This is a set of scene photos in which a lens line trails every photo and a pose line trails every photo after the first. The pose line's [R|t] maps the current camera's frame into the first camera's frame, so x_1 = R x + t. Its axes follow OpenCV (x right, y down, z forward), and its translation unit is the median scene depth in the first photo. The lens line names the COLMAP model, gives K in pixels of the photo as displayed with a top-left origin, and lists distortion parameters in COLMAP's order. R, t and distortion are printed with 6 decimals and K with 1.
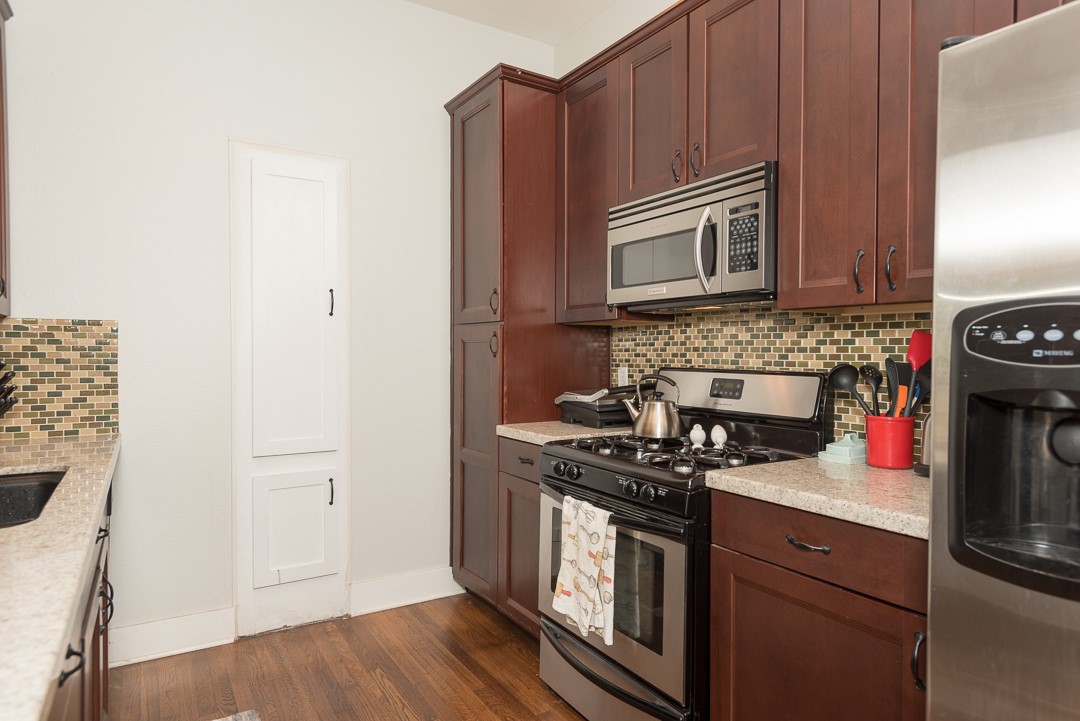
lens RADIAL K [[663.4, 0, 541.7], [0, 663.4, 363.4], [0, 0, 1]] dist [0.023919, -0.007825]
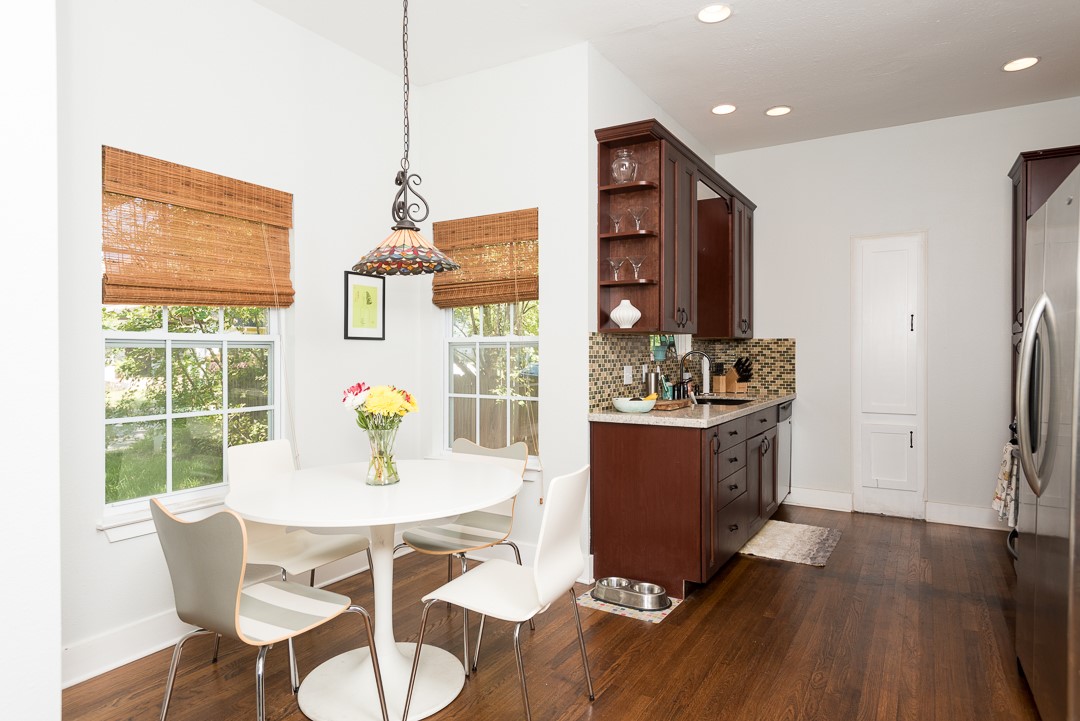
lens RADIAL K [[663.4, 0, 539.0], [0, 663.4, 359.6], [0, 0, 1]] dist [0.023919, -0.007825]
pose [[0.460593, 0.008199, -0.887573, 0.843208], [-0.010456, 0.999938, 0.003811, 0.002244], [0.887550, 0.007525, 0.460651, -0.662613]]
